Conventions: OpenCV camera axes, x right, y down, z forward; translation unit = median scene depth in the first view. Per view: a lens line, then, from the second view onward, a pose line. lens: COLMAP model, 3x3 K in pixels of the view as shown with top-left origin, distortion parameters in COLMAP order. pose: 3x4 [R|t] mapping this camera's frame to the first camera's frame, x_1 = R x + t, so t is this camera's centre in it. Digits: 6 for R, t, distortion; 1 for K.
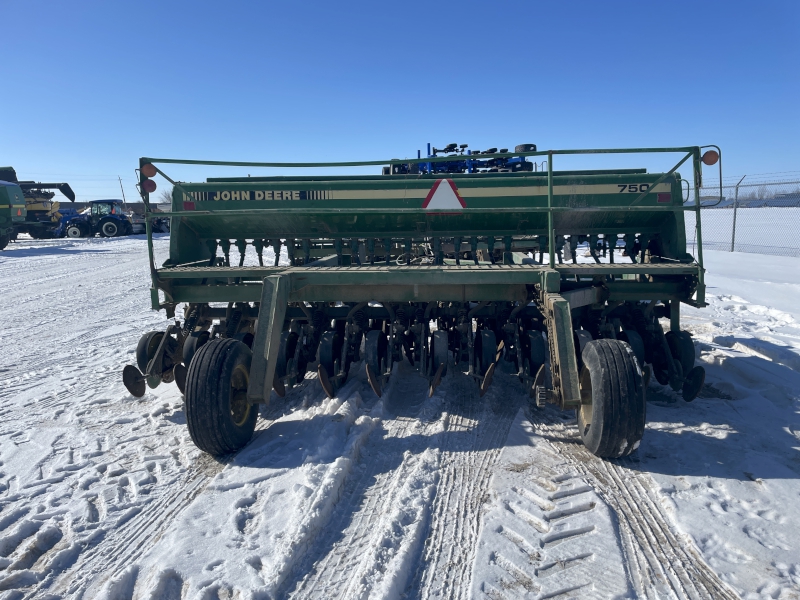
lens RADIAL K [[603.8, 0, 401.9], [0, 603.8, 303.5], [0, 0, 1]] dist [0.021940, -0.030845]
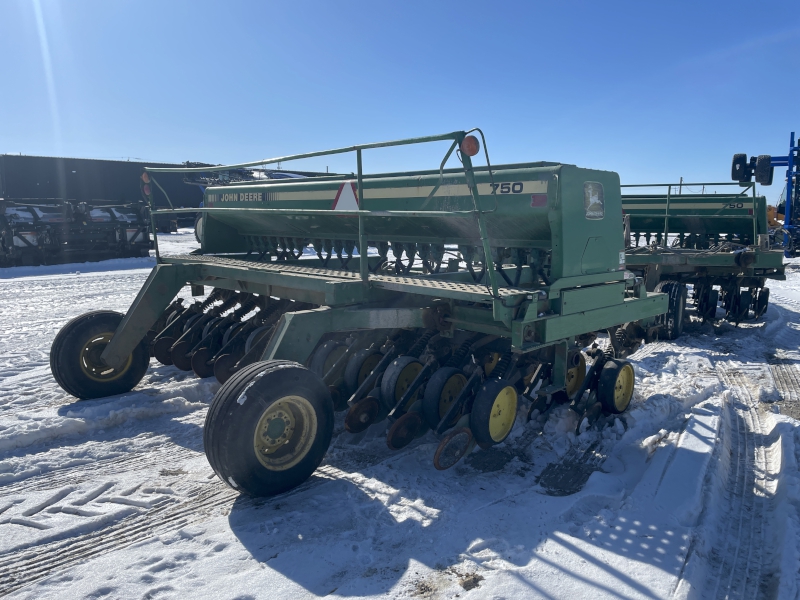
lens RADIAL K [[603.8, 0, 402.6], [0, 603.8, 302.4], [0, 0, 1]] dist [0.021940, -0.030845]
pose [[0.774024, 0.110491, -0.623441, 0.912002], [-0.114862, 0.992822, 0.033350, -0.066744], [0.622650, 0.045796, 0.781159, 0.385612]]
